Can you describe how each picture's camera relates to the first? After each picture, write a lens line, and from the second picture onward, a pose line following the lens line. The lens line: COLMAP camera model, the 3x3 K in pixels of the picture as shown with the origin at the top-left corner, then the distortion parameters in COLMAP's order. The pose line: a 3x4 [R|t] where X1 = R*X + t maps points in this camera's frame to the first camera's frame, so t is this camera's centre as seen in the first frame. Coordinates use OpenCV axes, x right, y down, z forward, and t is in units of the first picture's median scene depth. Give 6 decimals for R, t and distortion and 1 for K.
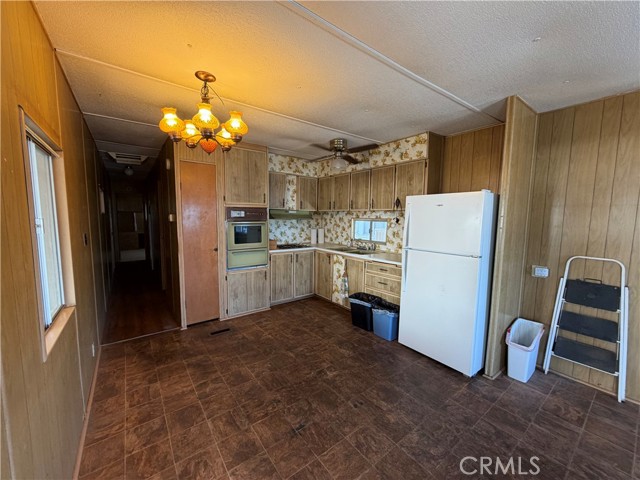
lens RADIAL K [[255.1, 0, 317.6], [0, 255.1, 240.0], [0, 0, 1]] dist [0.000347, -0.000206]
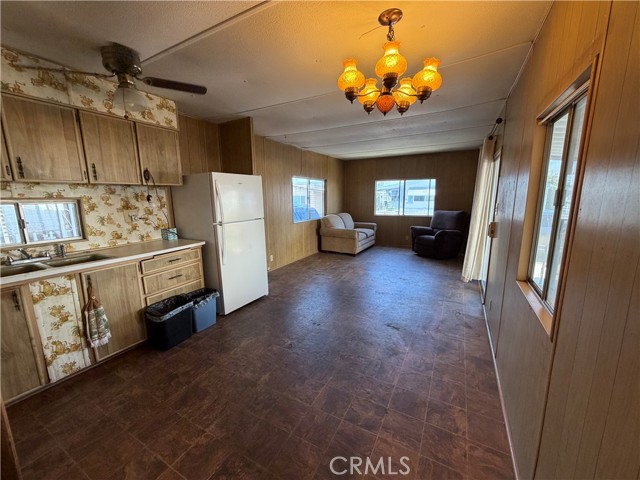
lens RADIAL K [[255.1, 0, 319.6], [0, 255.1, 239.7], [0, 0, 1]] dist [0.000347, -0.000206]
pose [[-0.415121, -0.163559, 0.894943, -0.592097], [0.091933, 0.971130, 0.220126, -0.074266], [-0.905109, 0.173654, -0.388100, 0.817775]]
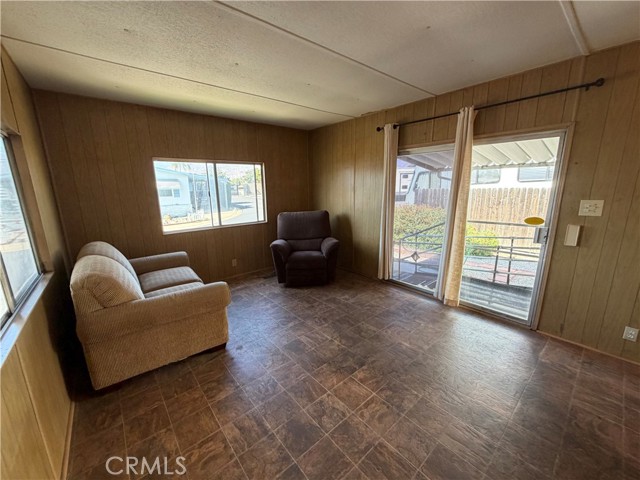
lens RADIAL K [[255.1, 0, 315.9], [0, 255.1, 238.3], [0, 0, 1]] dist [0.000347, -0.000206]
pose [[-0.998487, 0.013112, -0.053407, 0.613679], [-0.003360, 0.954795, 0.297246, -0.045295], [0.054890, 0.296976, -0.953306, 0.531772]]
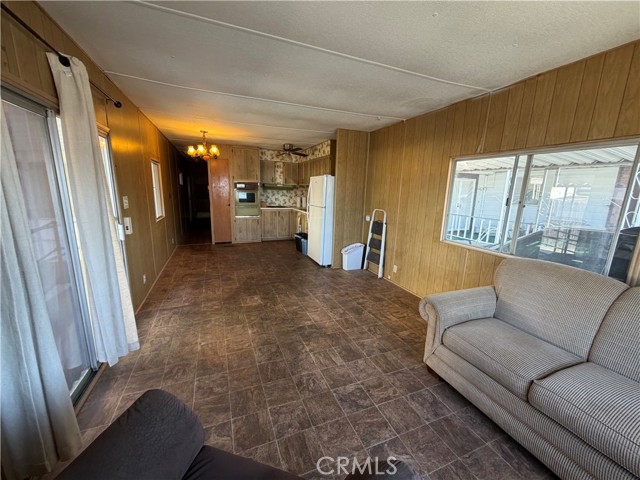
lens RADIAL K [[255.1, 0, 318.2], [0, 255.1, 240.0], [0, 0, 1]] dist [0.000347, -0.000206]
pose [[0.966779, 0.063599, -0.247573, 0.700176], [-0.039766, 0.994182, 0.100108, 0.077328], [0.252500, -0.086937, 0.963683, -0.655523]]
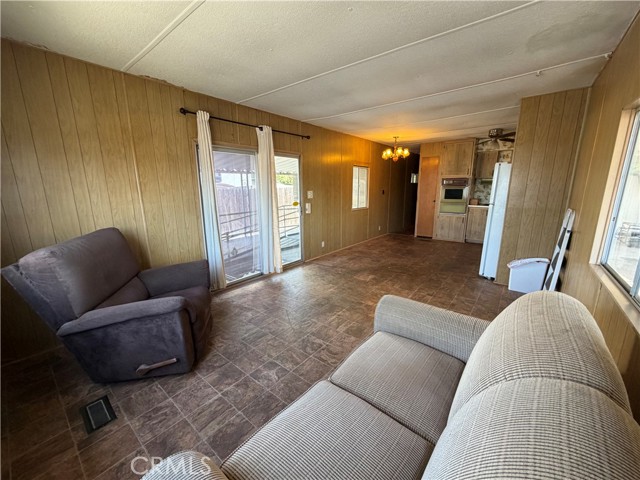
lens RADIAL K [[255.1, 0, 320.0], [0, 255.1, 240.5], [0, 0, 1]] dist [0.000347, -0.000206]
pose [[0.247698, 0.189265, -0.950171, 1.241826], [-0.082988, 0.981273, 0.173826, 0.064291], [0.965276, 0.035796, 0.258767, -0.321119]]
